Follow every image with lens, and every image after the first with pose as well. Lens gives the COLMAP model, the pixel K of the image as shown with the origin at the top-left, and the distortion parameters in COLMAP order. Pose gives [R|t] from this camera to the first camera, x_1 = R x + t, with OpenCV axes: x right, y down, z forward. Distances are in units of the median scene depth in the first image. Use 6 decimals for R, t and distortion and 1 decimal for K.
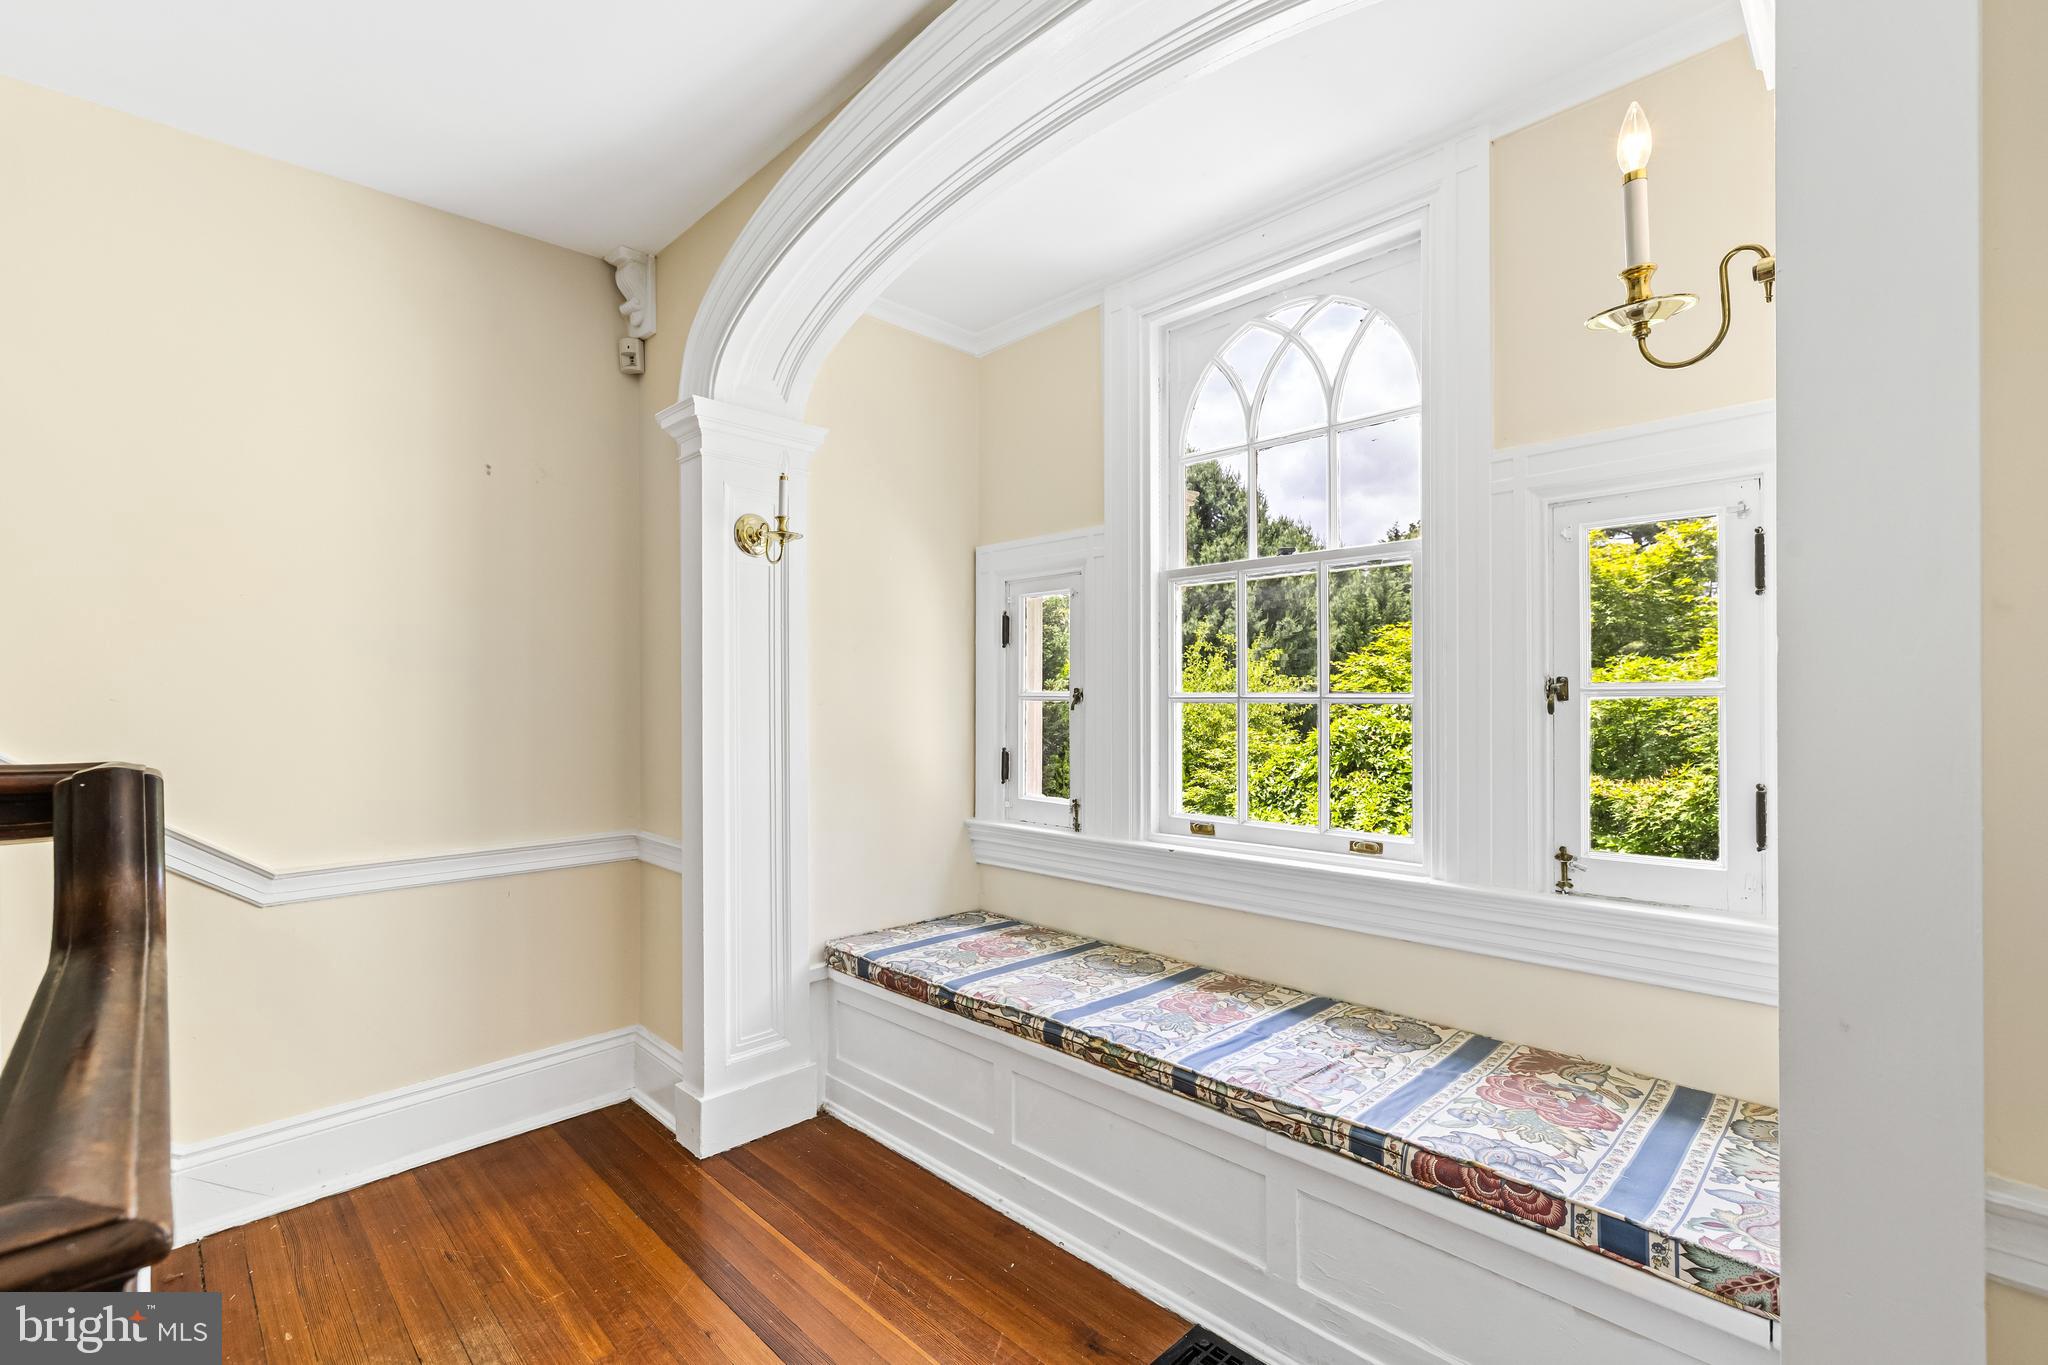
lens RADIAL K [[893.4, 0, 1021.4], [0, 893.4, 697.6], [0, 0, 1]] dist [-0.000231, 0.000026]
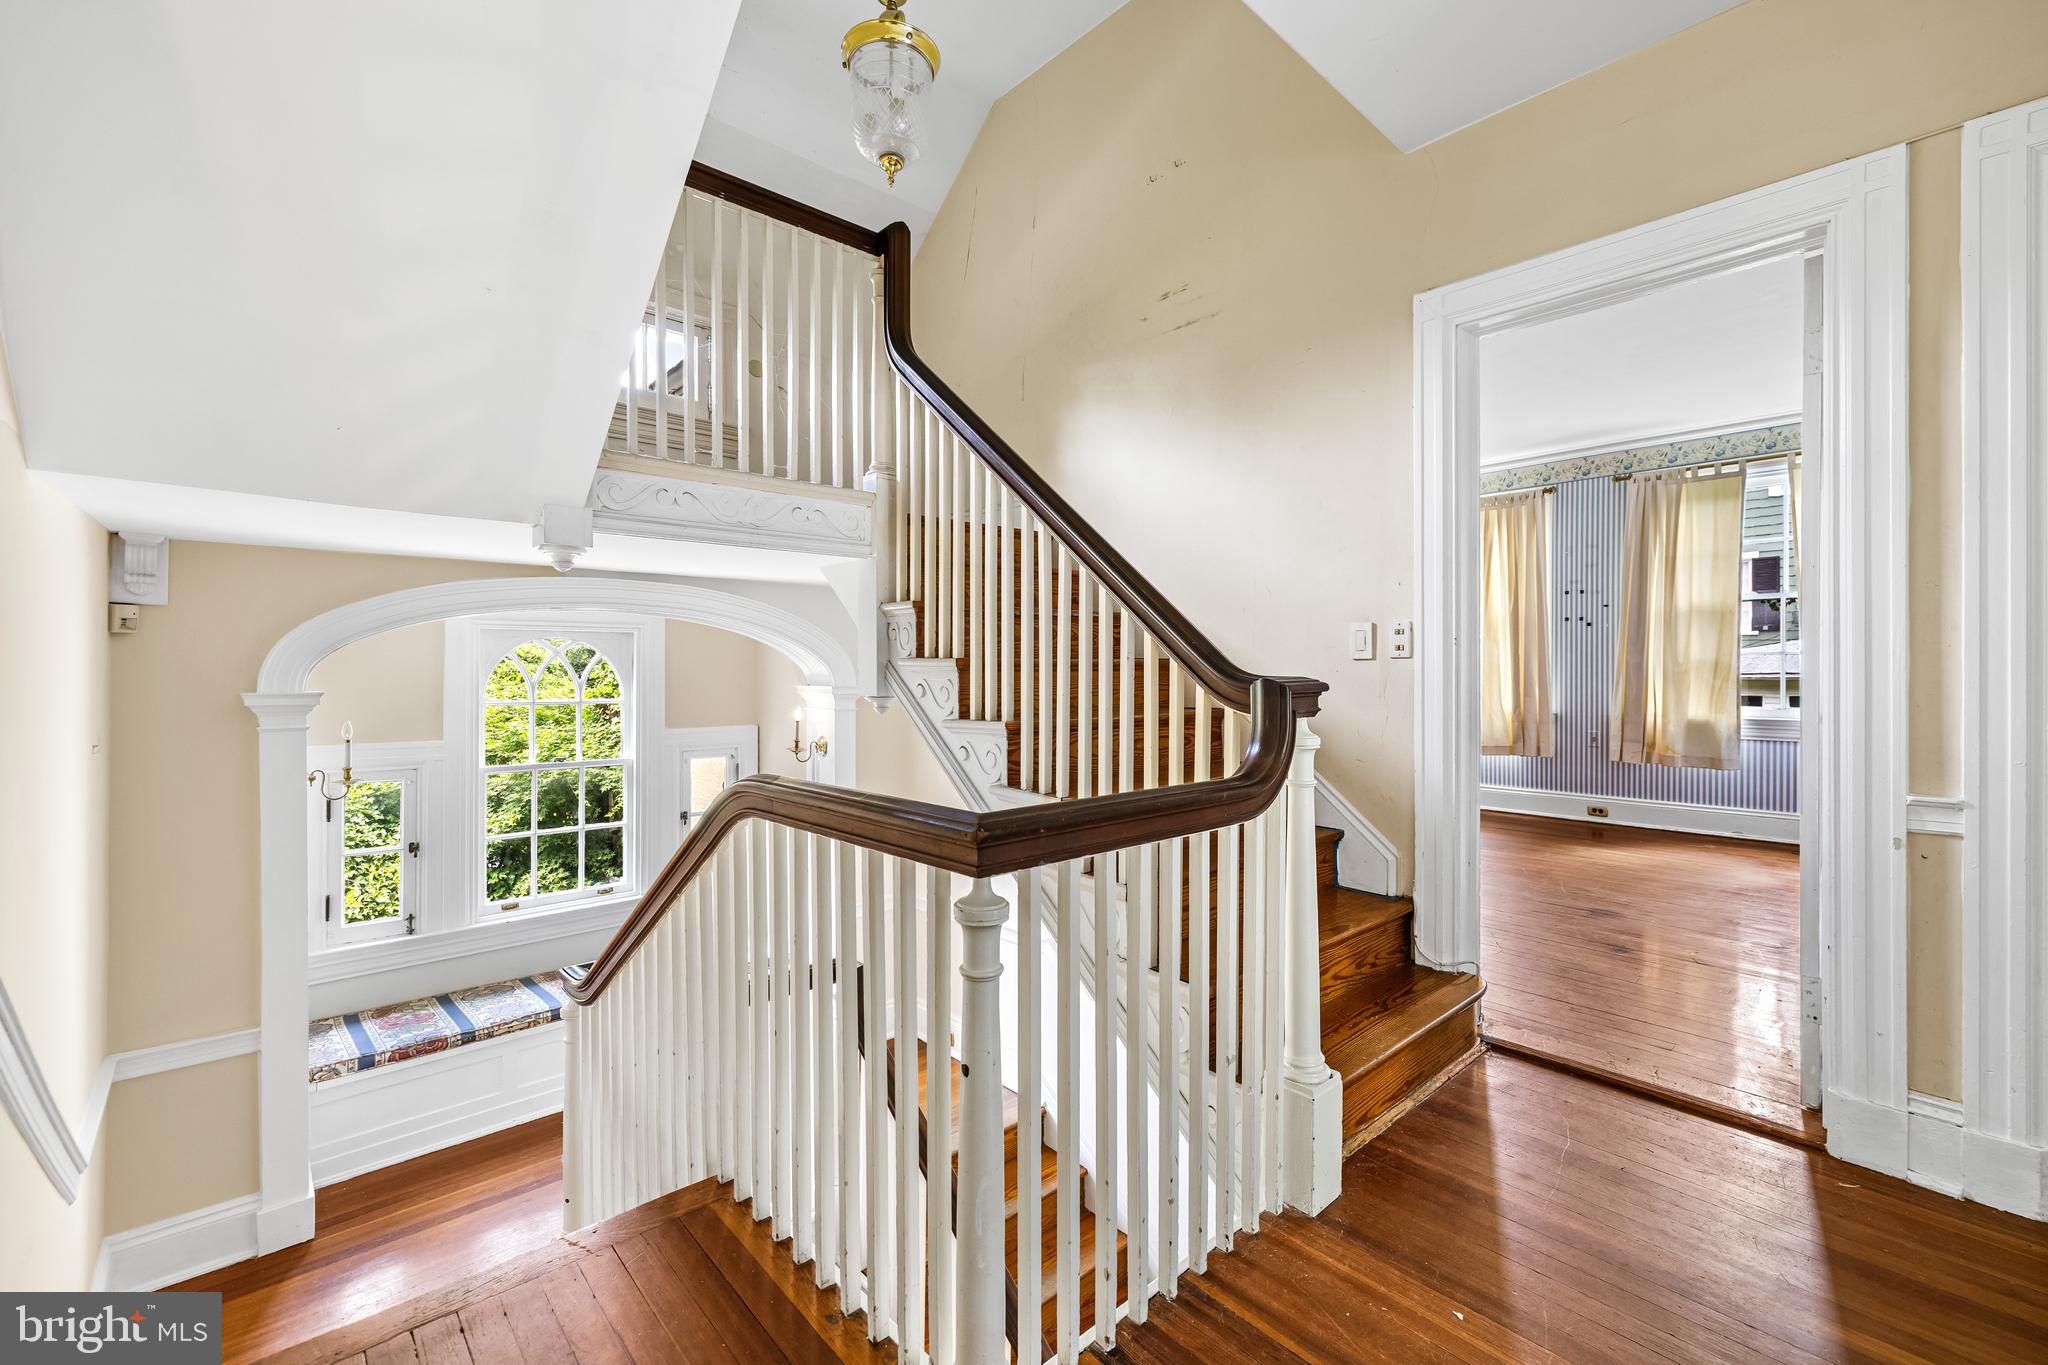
lens RADIAL K [[858.5, 0, 1021.1], [0, 858.5, 676.0], [0, 0, 1]] dist [0.001123, 0.000108]
pose [[0.039423, 0.003357, 0.999217, -1.519863], [0.000133, 0.999994, -0.003365, -0.322601], [-0.999223, 0.000266, 0.039423, -0.135401]]
